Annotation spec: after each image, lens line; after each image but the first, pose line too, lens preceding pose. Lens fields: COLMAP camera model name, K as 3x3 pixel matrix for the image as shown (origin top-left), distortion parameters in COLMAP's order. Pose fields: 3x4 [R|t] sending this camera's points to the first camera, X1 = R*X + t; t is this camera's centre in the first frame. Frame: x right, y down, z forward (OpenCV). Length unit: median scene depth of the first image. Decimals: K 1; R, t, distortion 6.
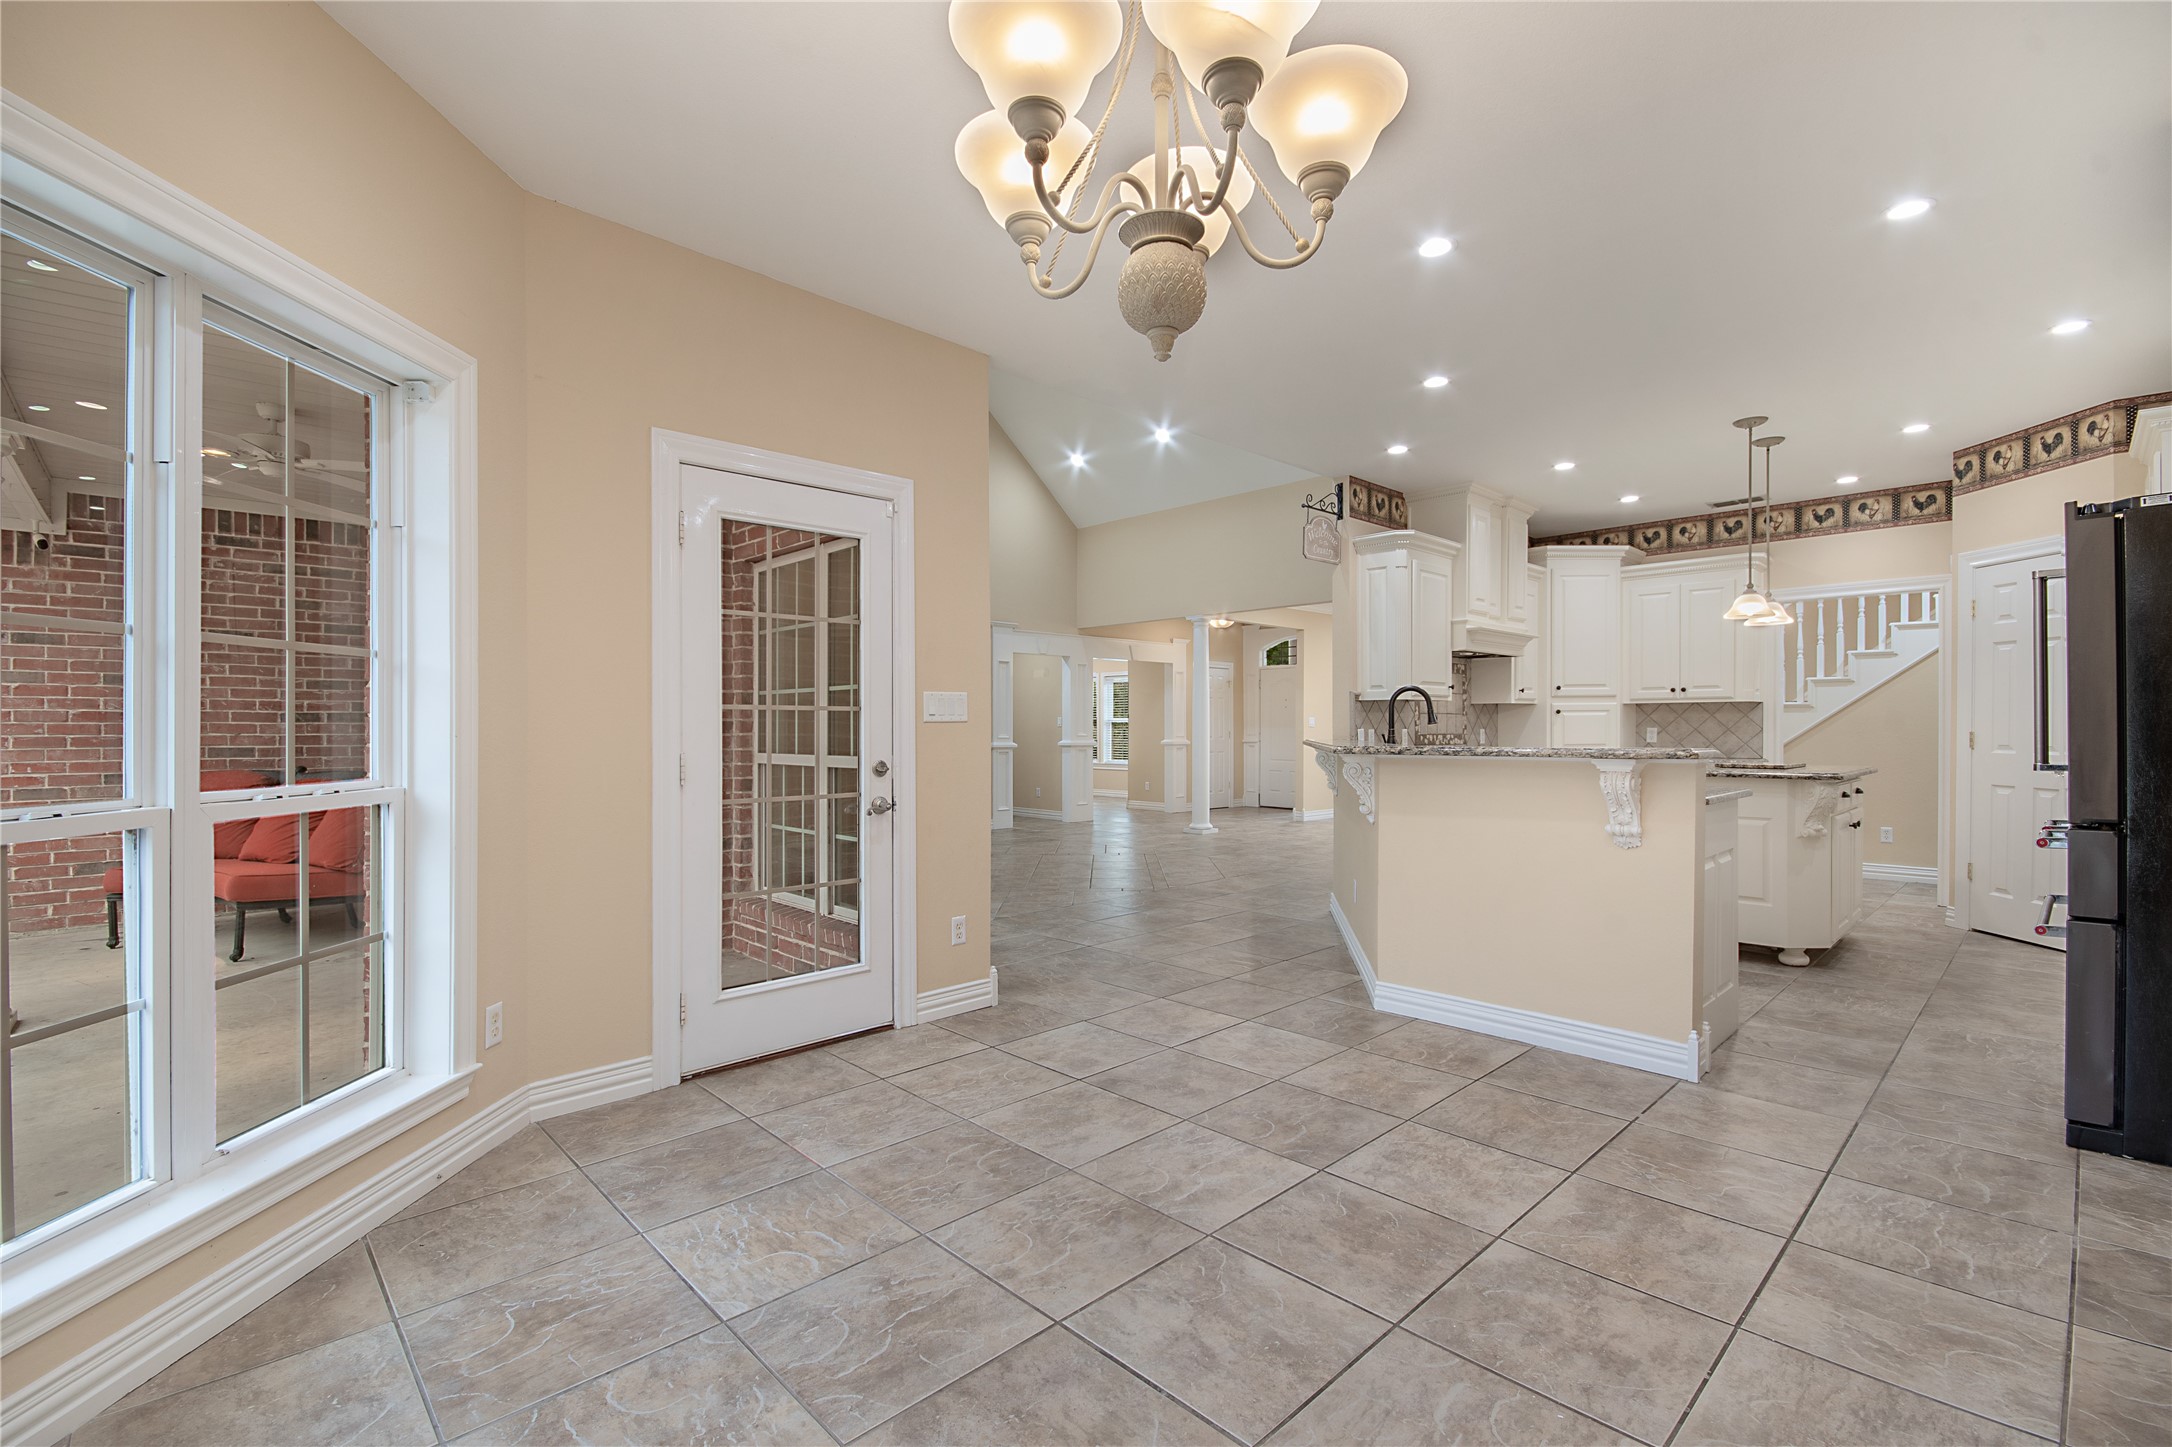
lens RADIAL K [[955.1, 0, 1088.4], [0, 955.1, 733.1], [0, 0, 1]] dist [0.002433, -0.009072]
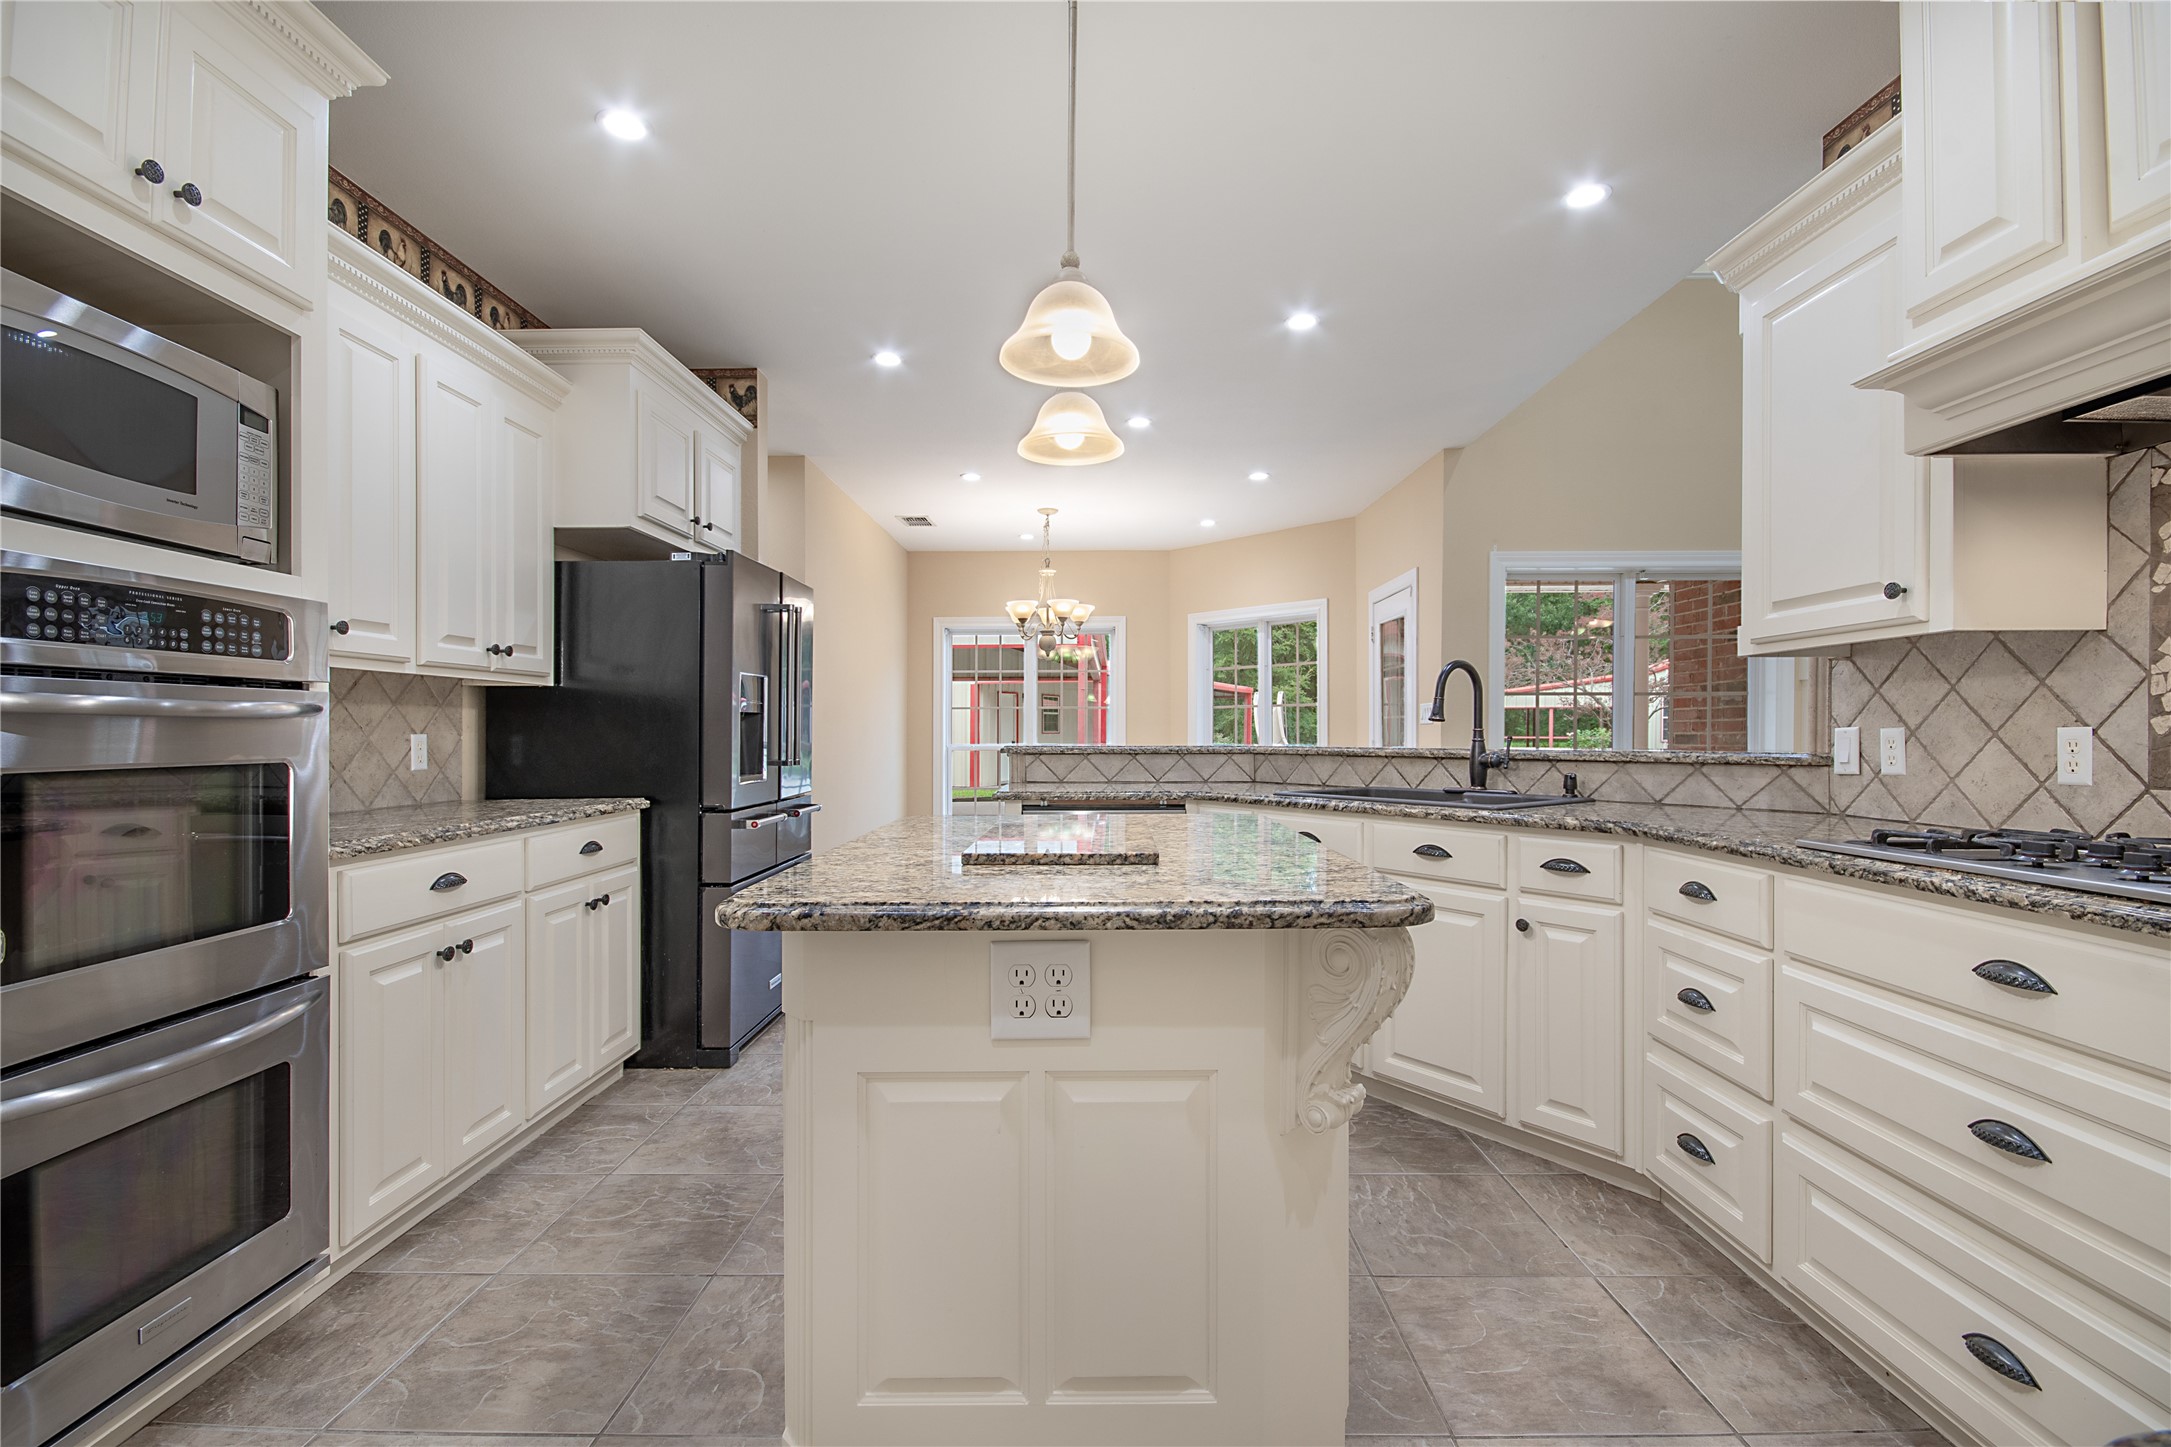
lens RADIAL K [[938.8, 0, 1077.4], [0, 938.8, 729.3], [0, 0, 1]] dist [0.019384, -0.016539]
pose [[-0.711482, 0.002339, -0.702700, 0.781149], [0.000730, 0.999996, 0.002590, -0.004944], [0.702704, 0.001329, -0.711481, 1.034279]]
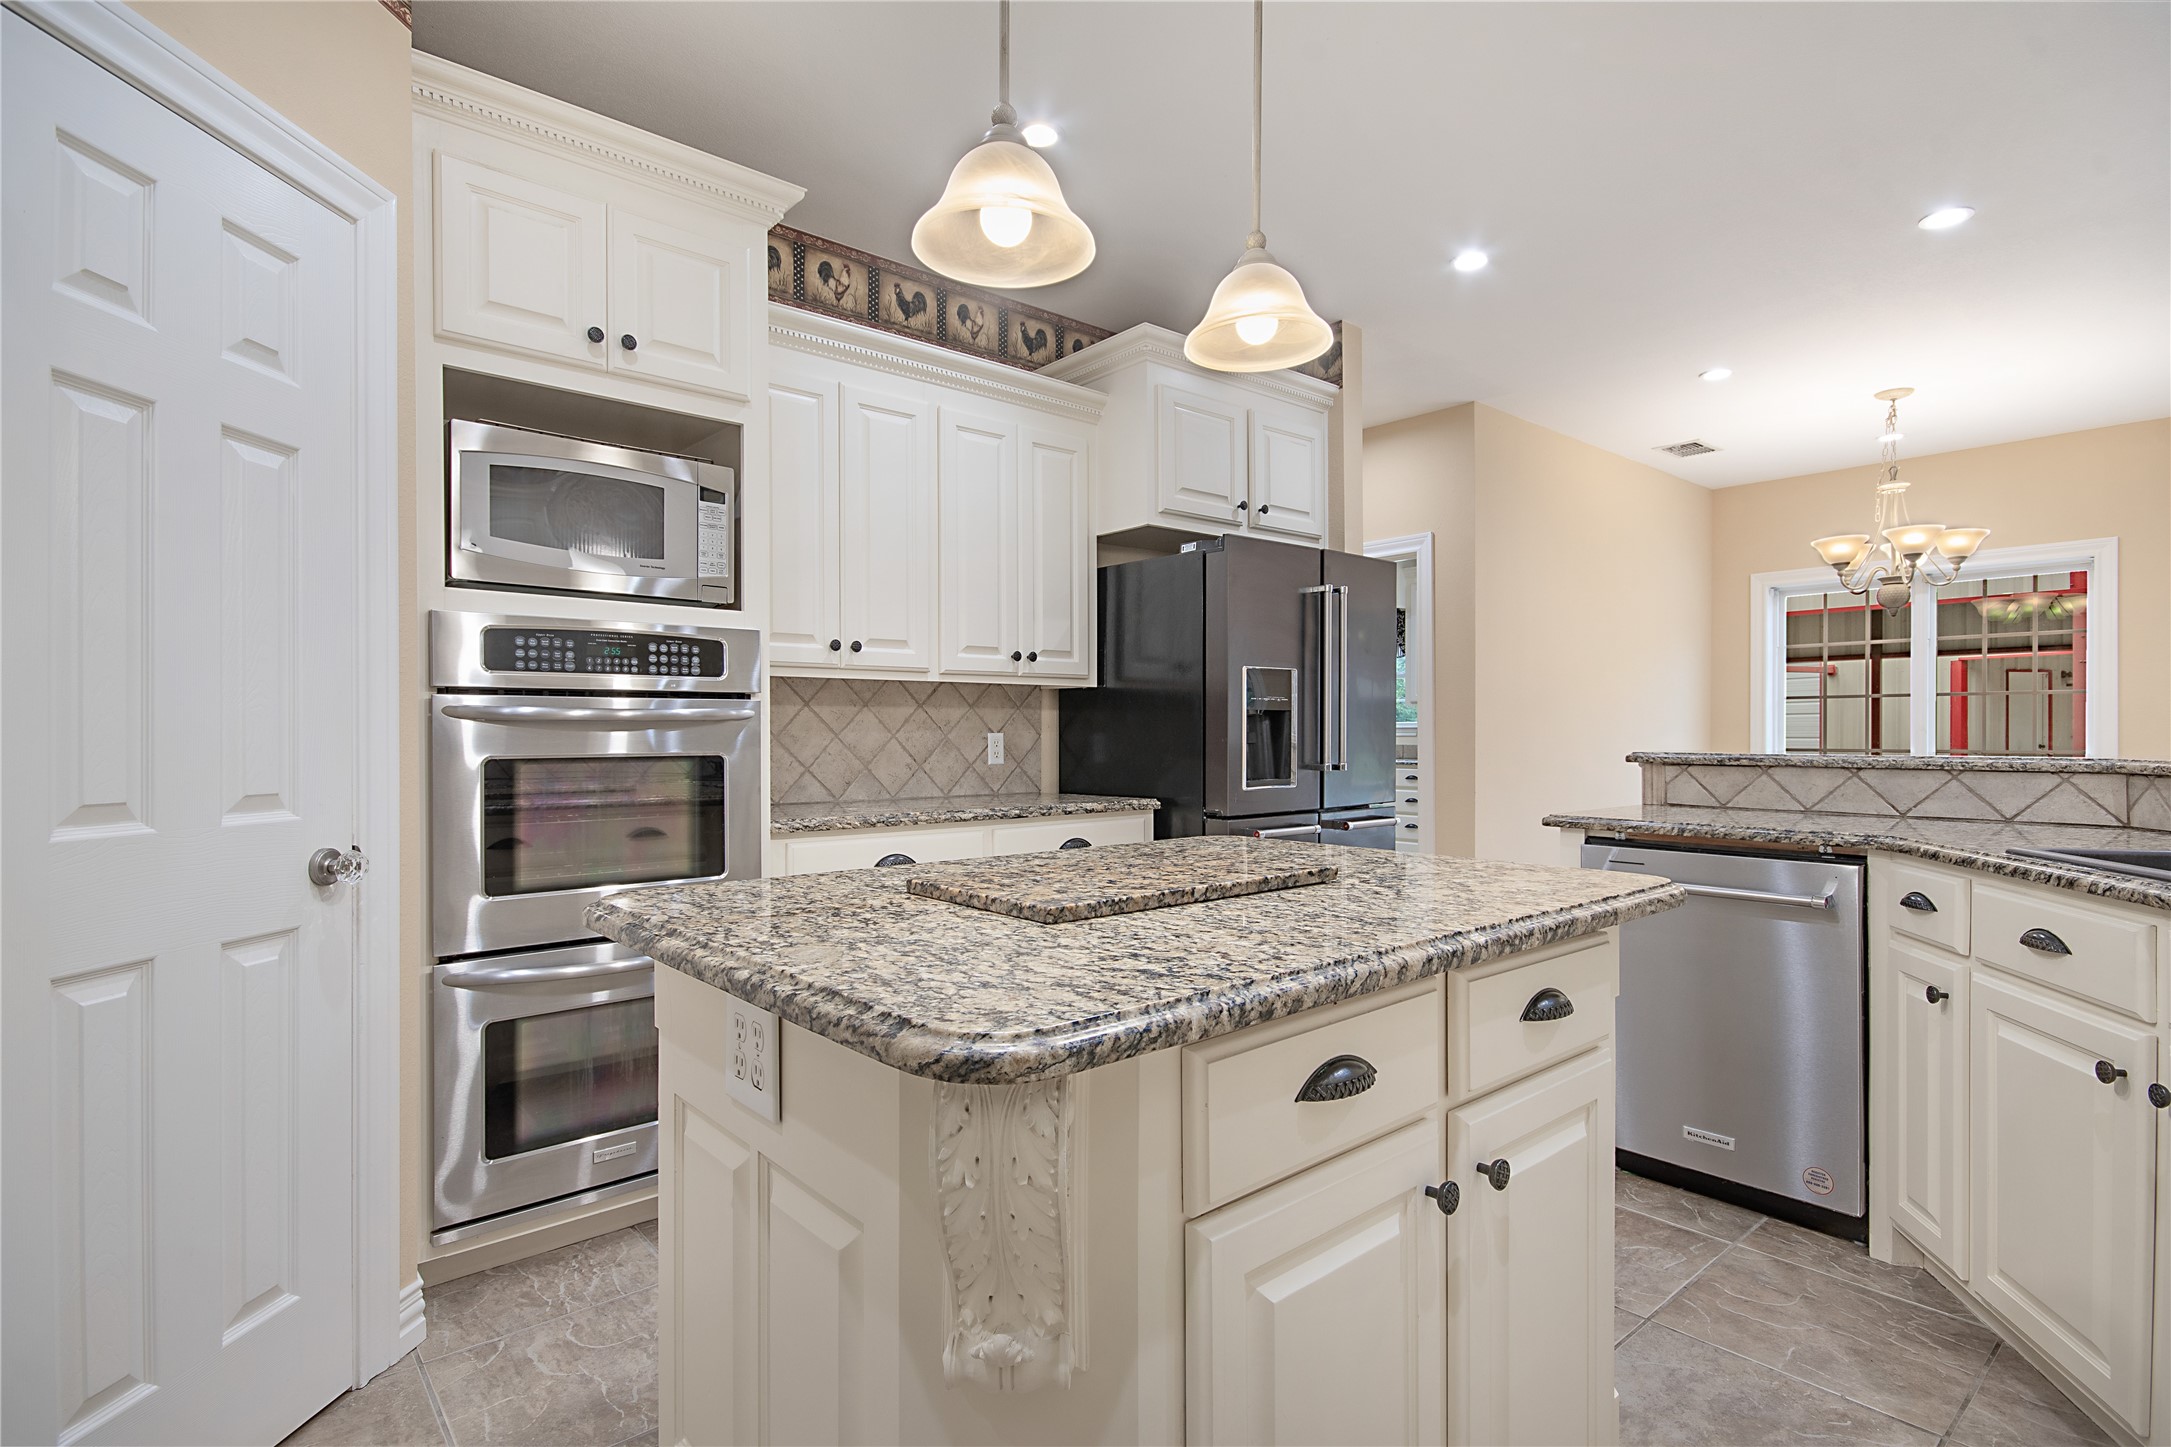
lens RADIAL K [[1042.6, 0, 1092.3], [0, 1042.6, 730.9], [0, 0, 1]] dist [-0.000263, 0.000394]
pose [[-0.998374, 0.003249, 0.056907, 0.582215], [0.003521, 0.999983, 0.004685, -0.005378], [-0.056891, 0.004878, -0.998369, 1.064025]]
